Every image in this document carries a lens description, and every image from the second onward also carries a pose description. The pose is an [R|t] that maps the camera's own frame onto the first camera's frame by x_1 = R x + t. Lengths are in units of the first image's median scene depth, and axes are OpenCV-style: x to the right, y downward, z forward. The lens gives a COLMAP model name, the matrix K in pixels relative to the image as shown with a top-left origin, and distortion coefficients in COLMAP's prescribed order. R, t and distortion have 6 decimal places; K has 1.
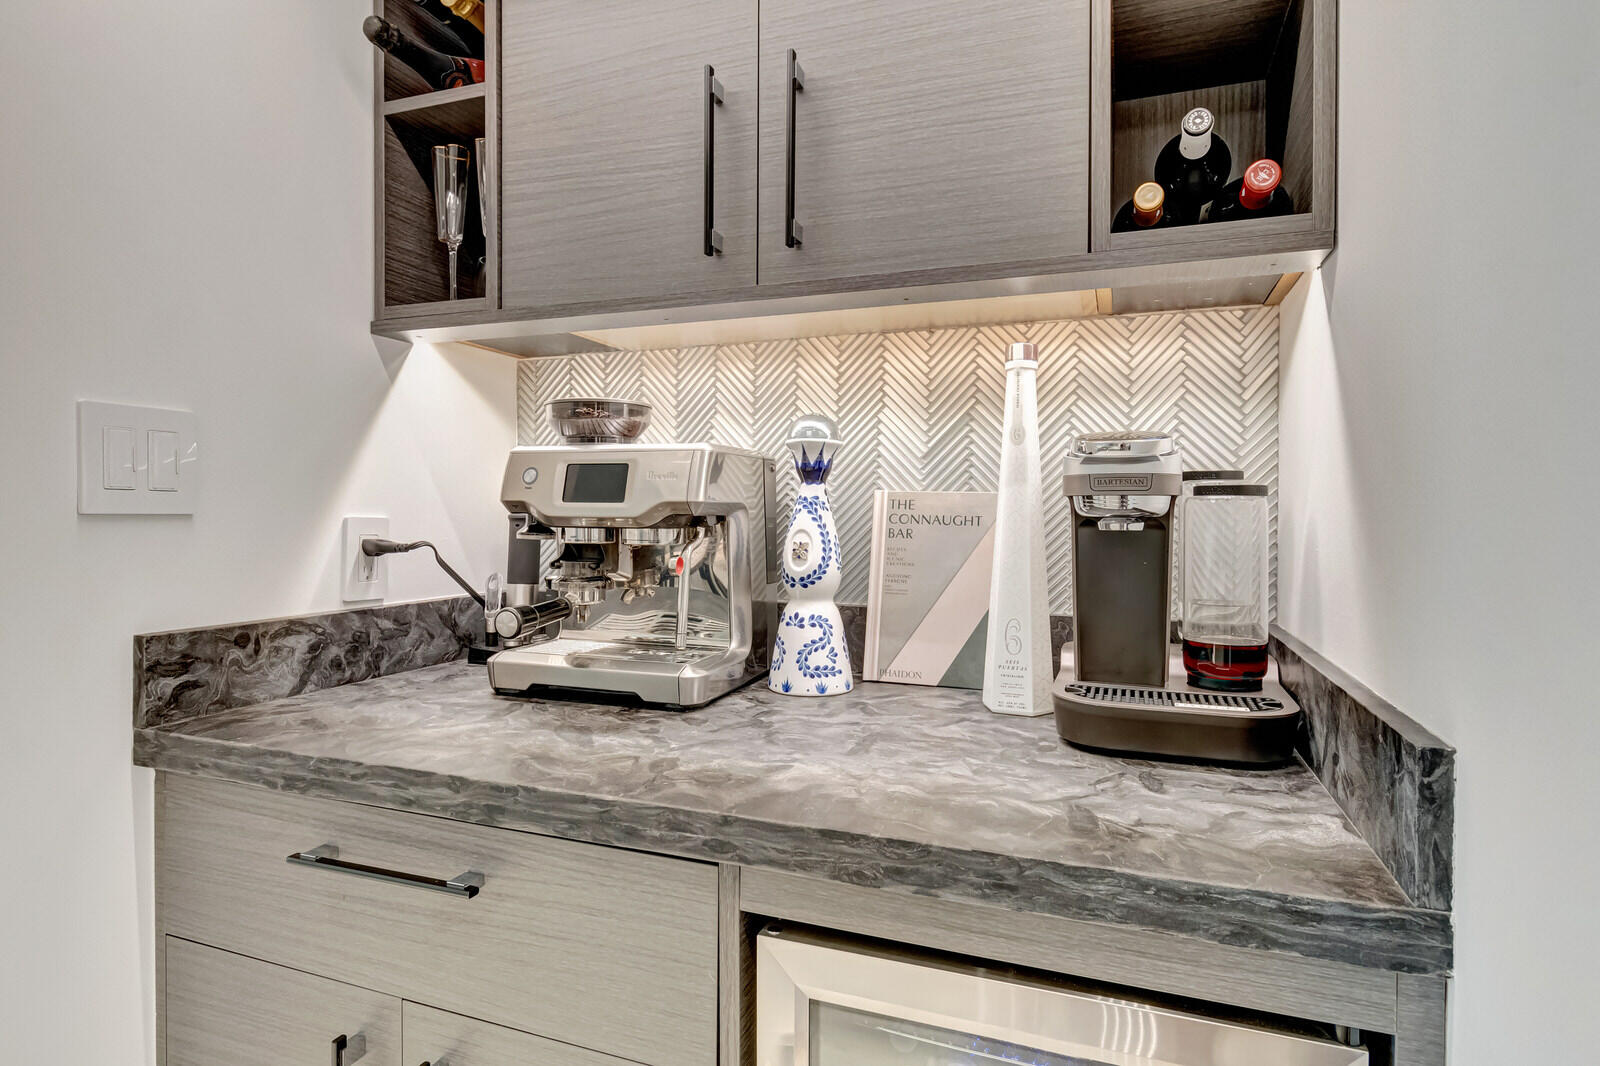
lens RADIAL K [[871.4, 0, 796.7], [0, 871.4, 520.1], [0, 0, 1]] dist [-0.006074, -0.001012]
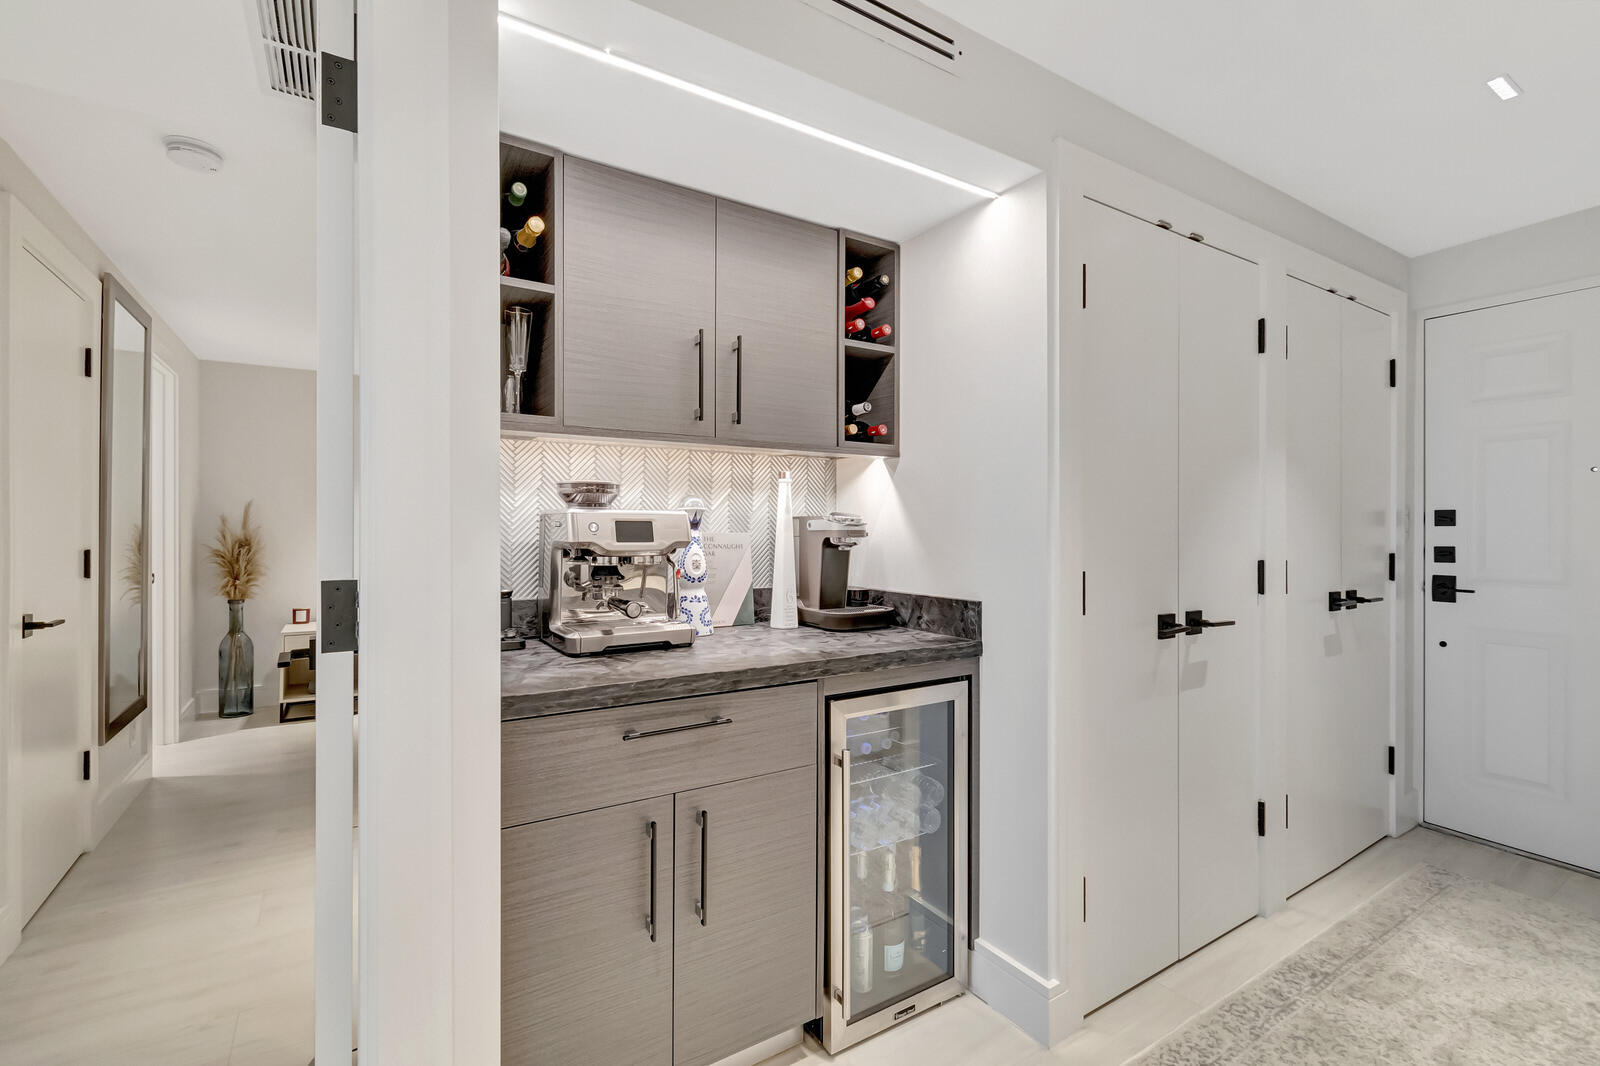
lens RADIAL K [[714.0, 0, 793.9], [0, 714.0, 525.8], [0, 0, 1]] dist [-0.002064, -0.000700]
pose [[0.598858, -0.002756, 0.800850, -1.510042], [0.009106, 0.999953, -0.003368, -0.057851], [-0.800803, 0.009309, 0.598855, -0.204170]]
